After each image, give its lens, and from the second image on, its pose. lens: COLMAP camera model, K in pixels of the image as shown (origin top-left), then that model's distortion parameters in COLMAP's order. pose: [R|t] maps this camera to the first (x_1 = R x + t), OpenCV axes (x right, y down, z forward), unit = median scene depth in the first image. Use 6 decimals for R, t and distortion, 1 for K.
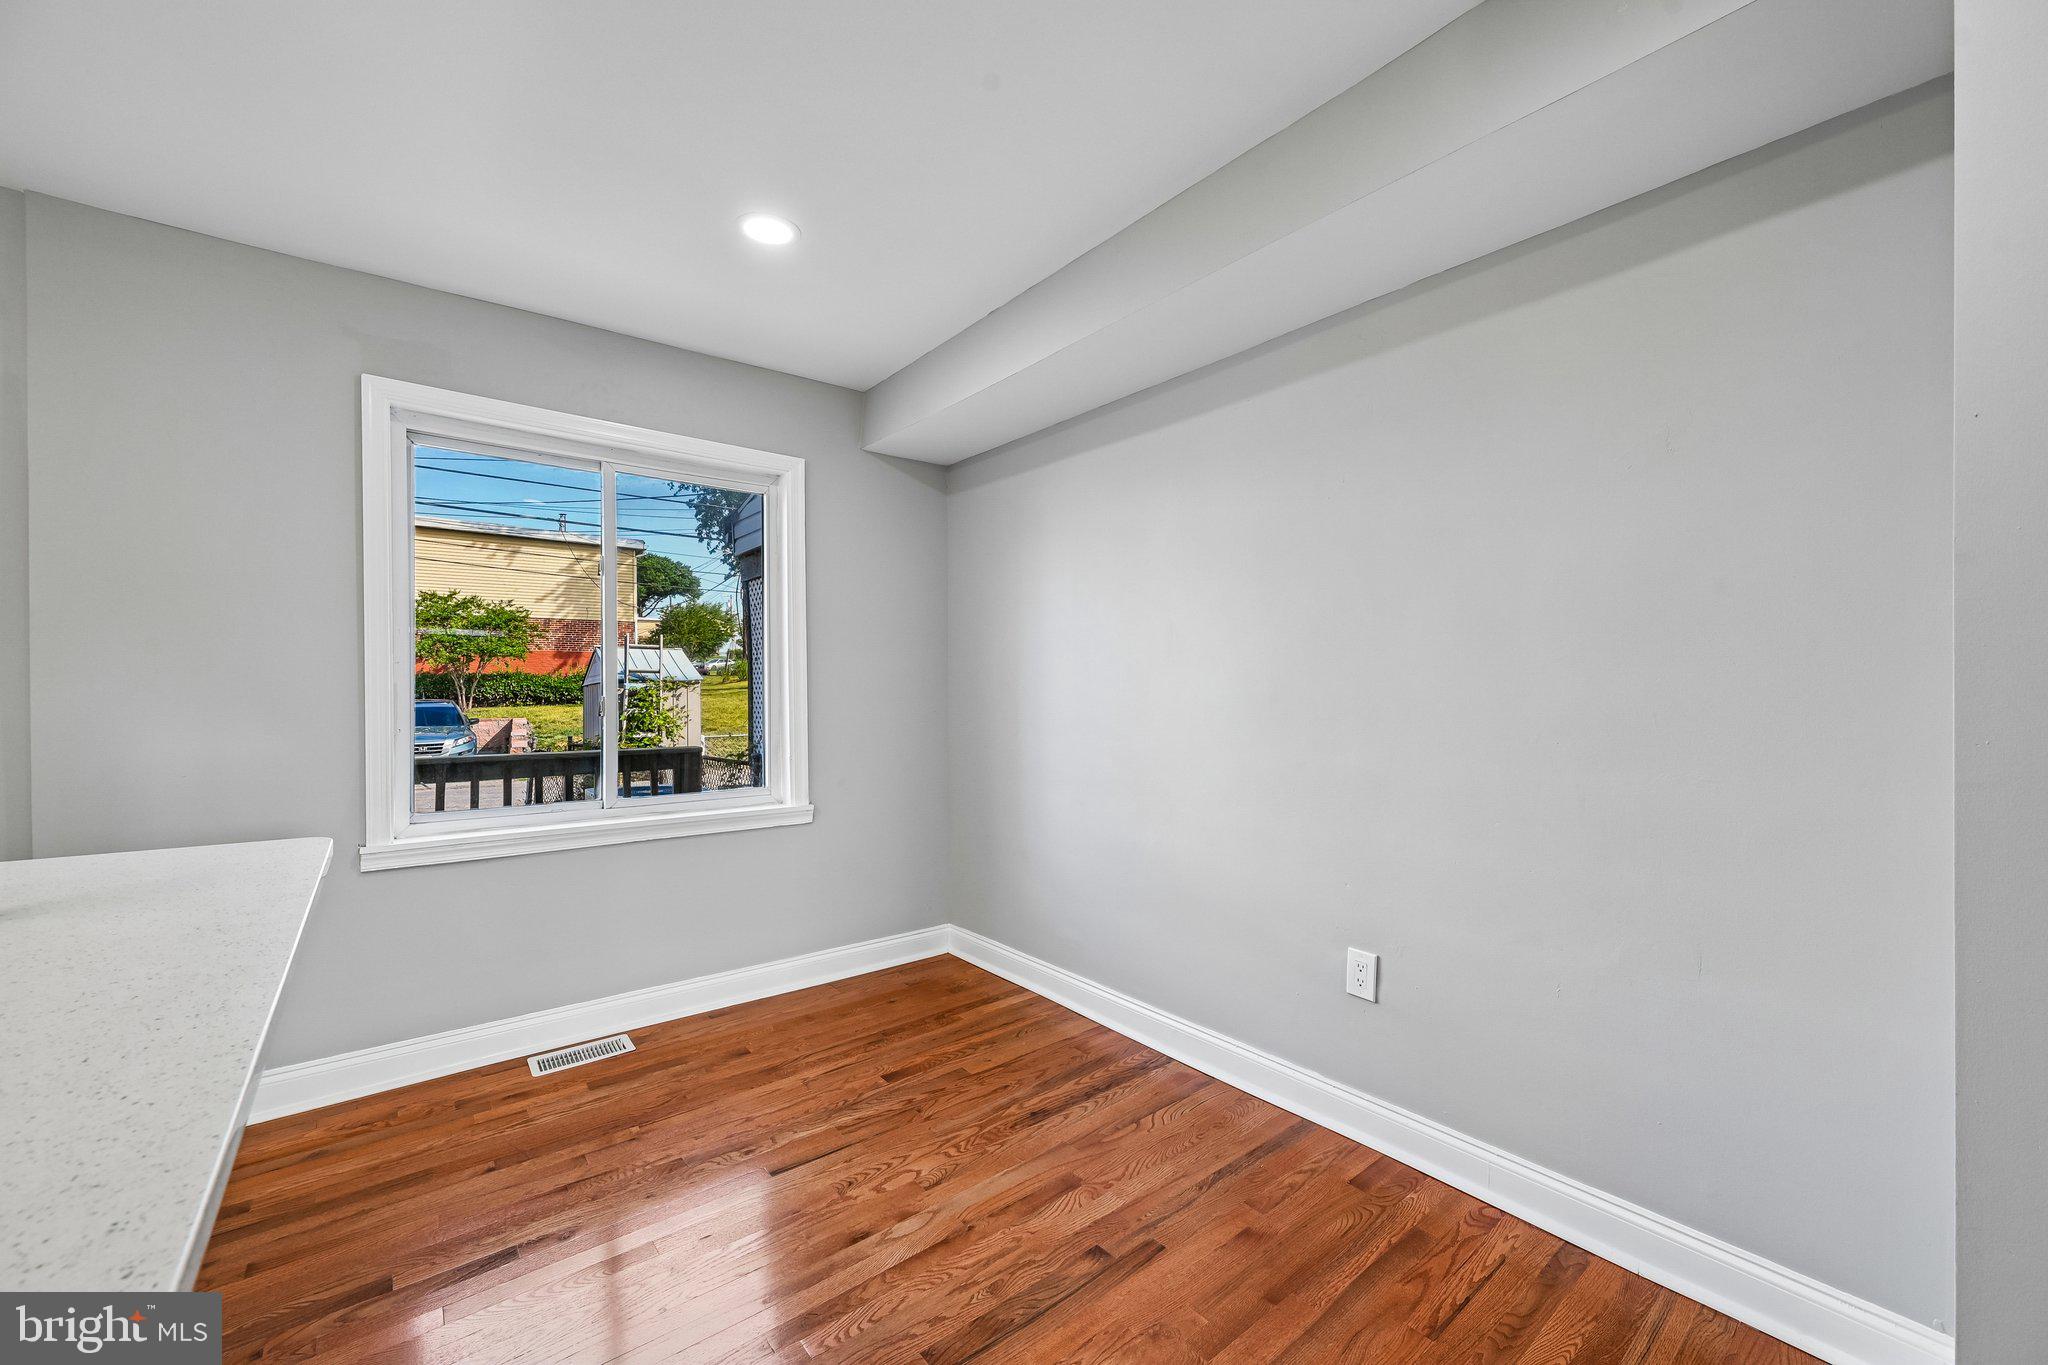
lens RADIAL K [[804.8, 0, 1024.0], [0, 804.8, 688.7], [0, 0, 1]] dist [-0.002262, 0.000062]
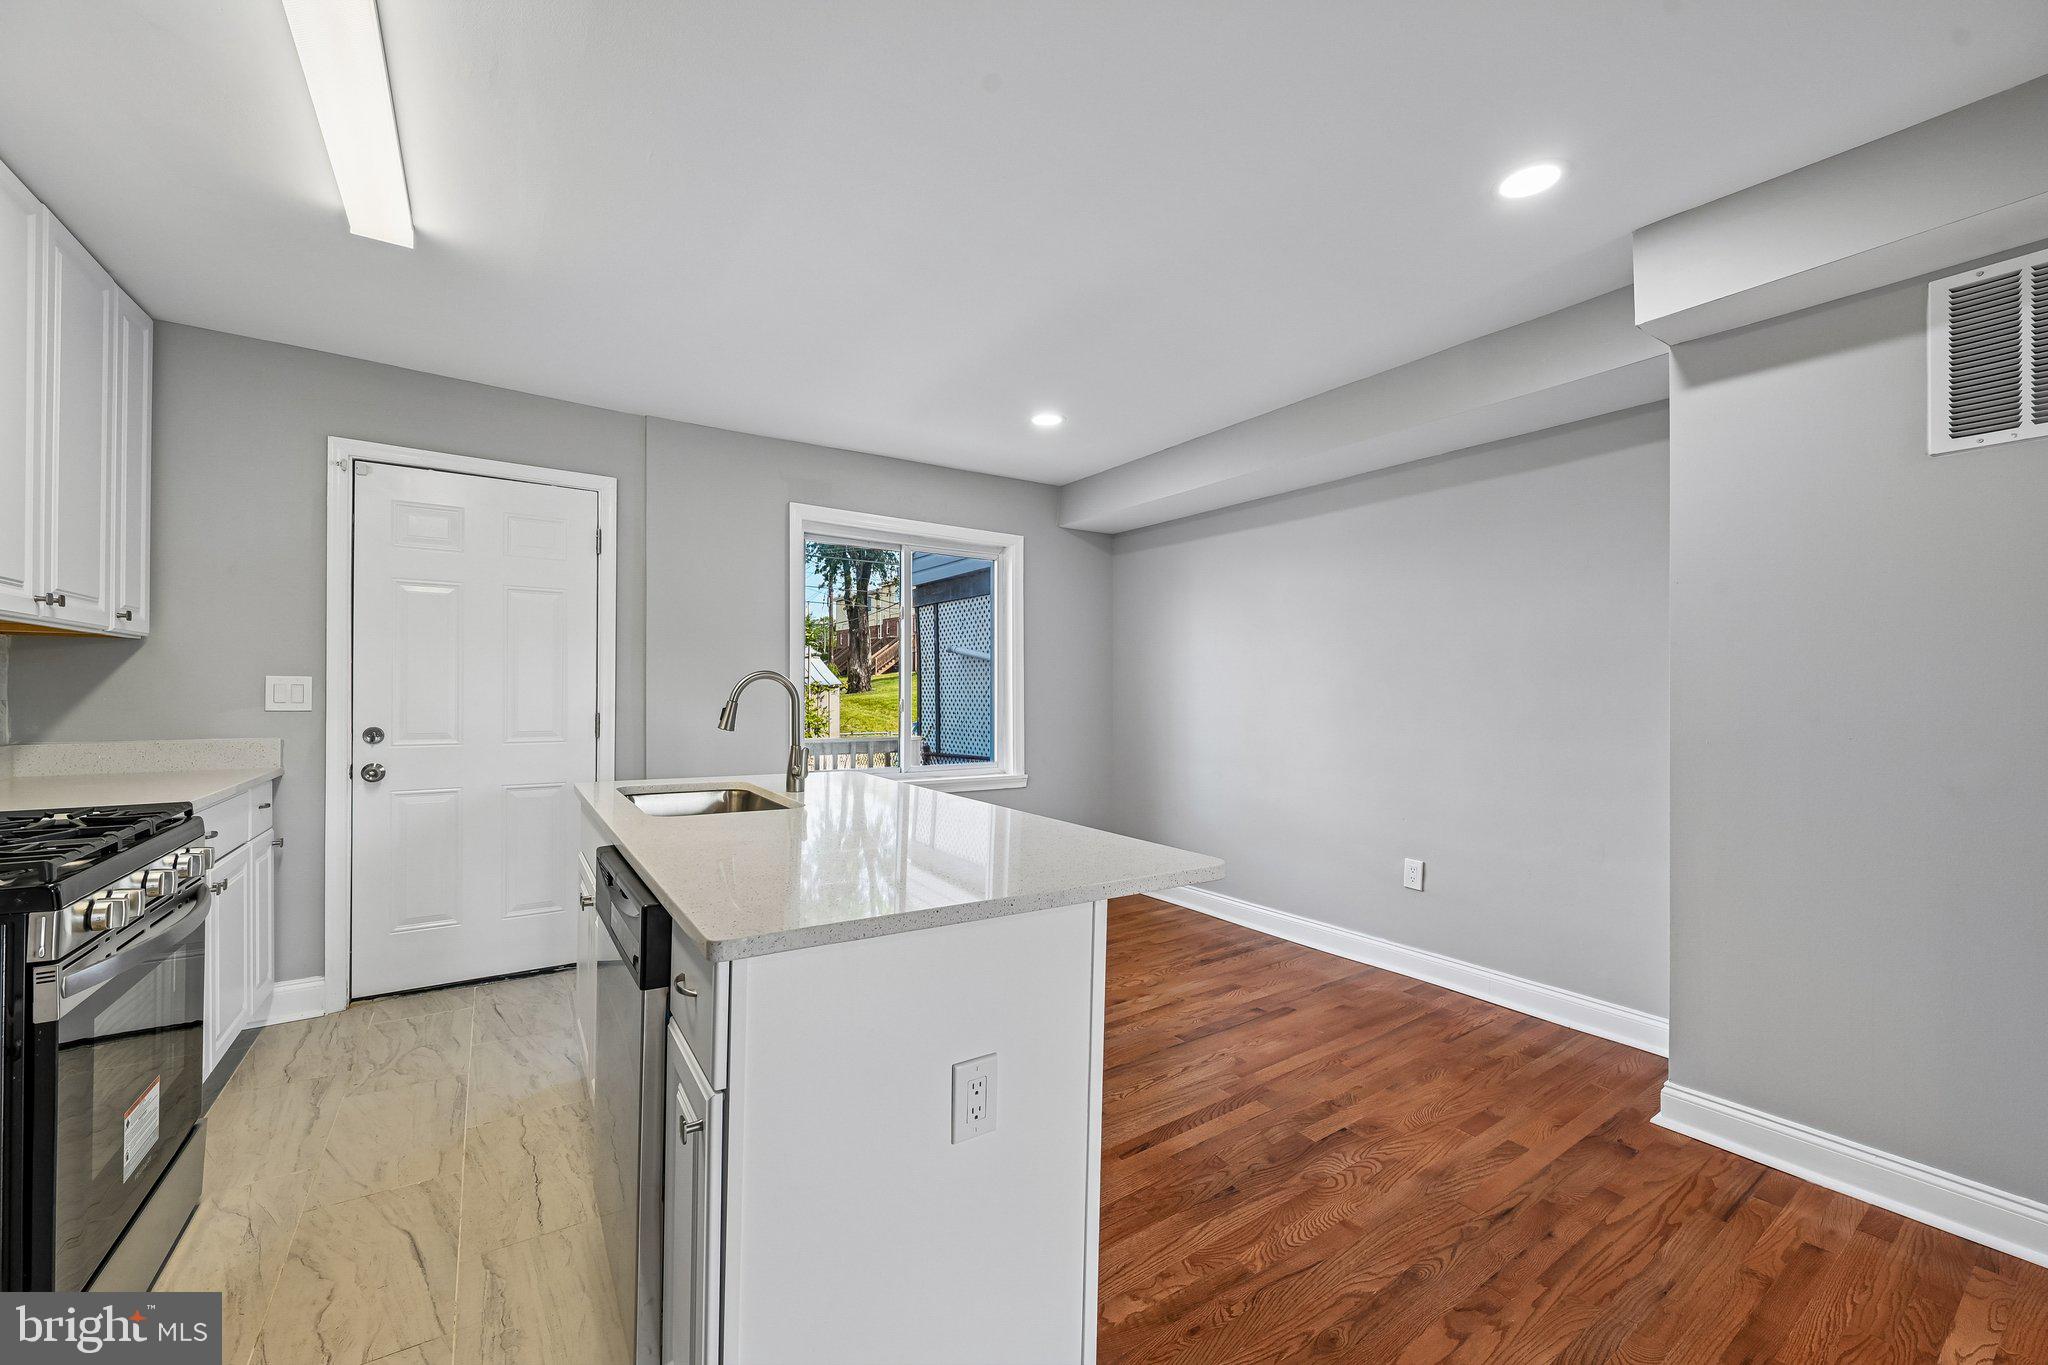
lens RADIAL K [[804.8, 0, 1025.5], [0, 804.8, 689.1], [0, 0, 1]] dist [-0.002262, 0.000062]
pose [[0.997049, 0.006242, -0.076515, -0.195374], [-0.006575, 0.999970, -0.004095, -0.004505], [0.076487, 0.004586, 0.997060, -0.557633]]
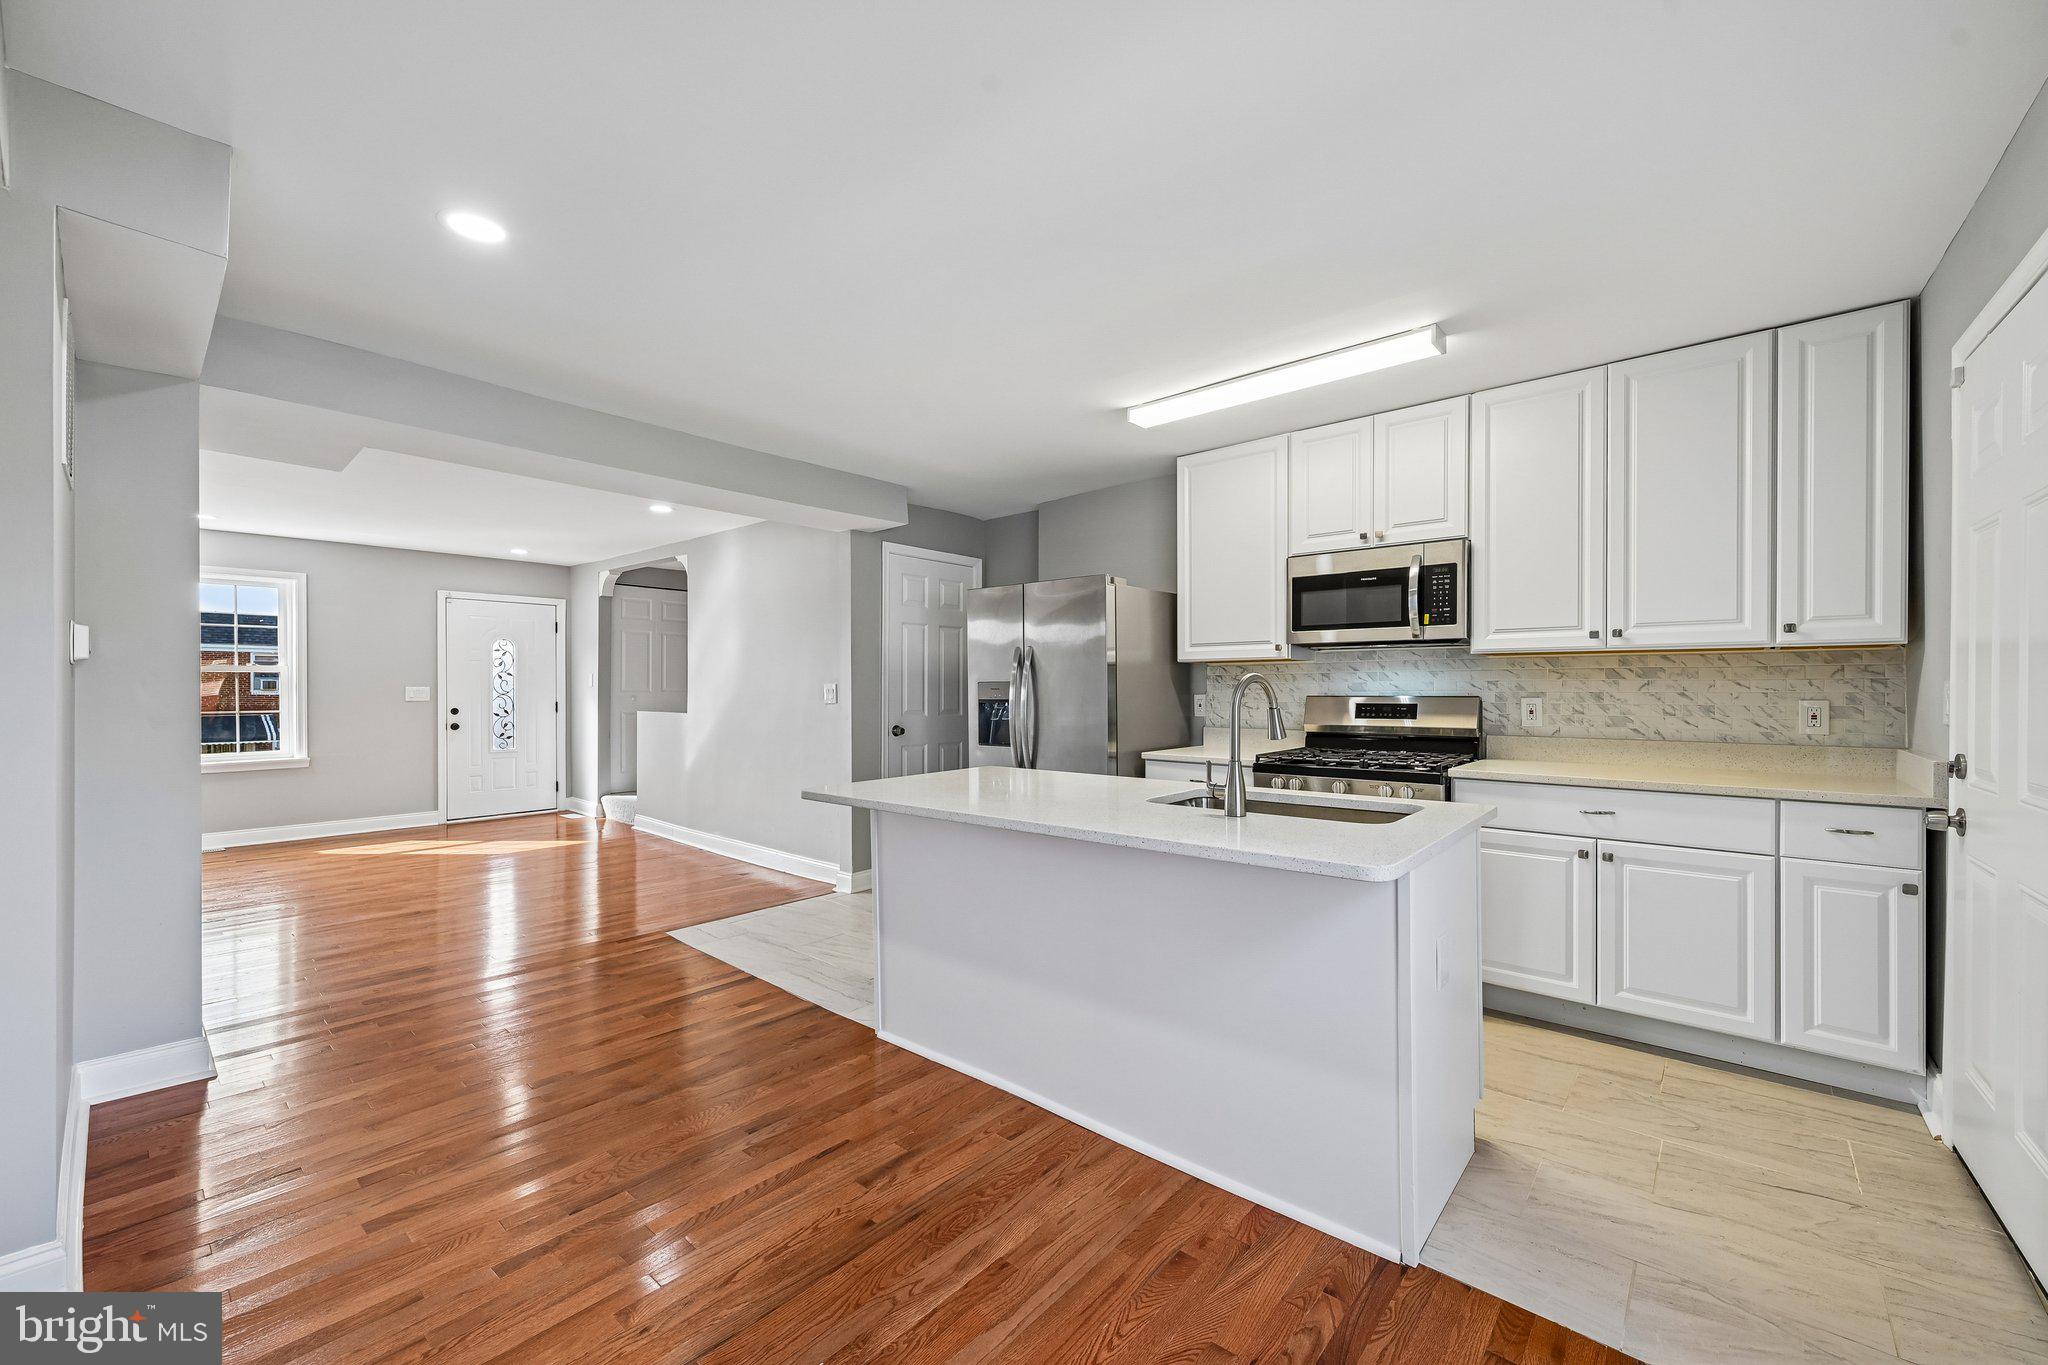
lens RADIAL K [[804.8, 0, 1028.6], [0, 804.8, 694.1], [0, 0, 1]] dist [-0.002262, 0.000062]
pose [[-0.982035, 0.001326, -0.188696, -0.184939], [-0.000291, 0.999963, 0.008542, -0.012990], [0.188700, 0.008444, -0.981998, 1.149172]]
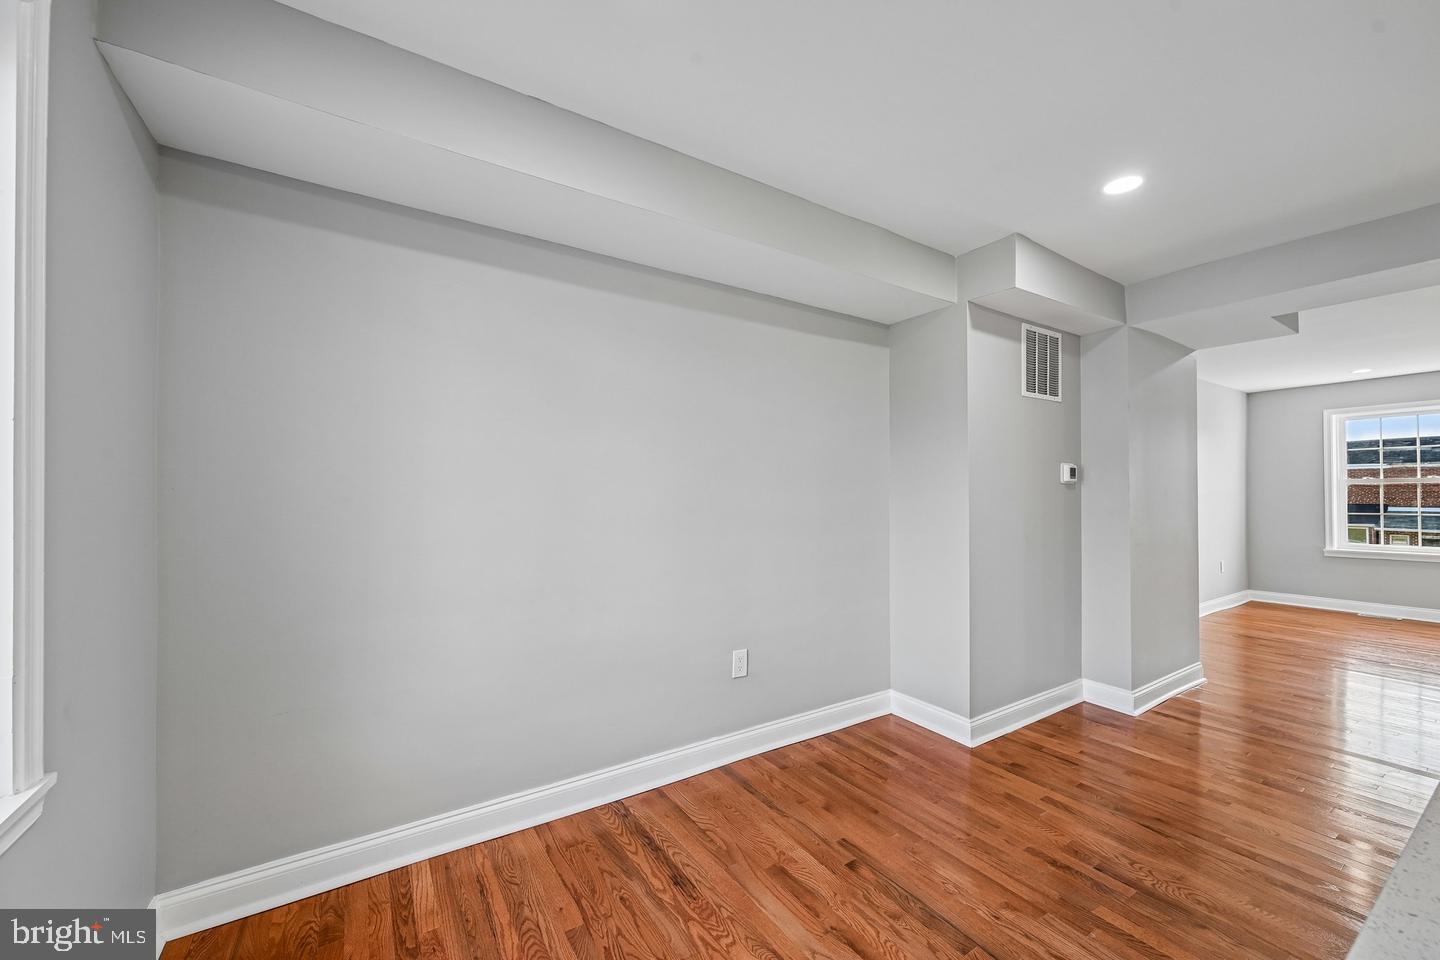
lens RADIAL K [[565.8, 0, 730.9], [0, 565.8, 484.7], [0, 0, 1]] dist [-0.002262, 0.000062]
pose [[0.082827, 0.020568, 0.996352, -0.689174], [0.001260, 0.999784, -0.020743, -0.011095], [-0.996563, 0.002974, 0.082784, 0.756815]]
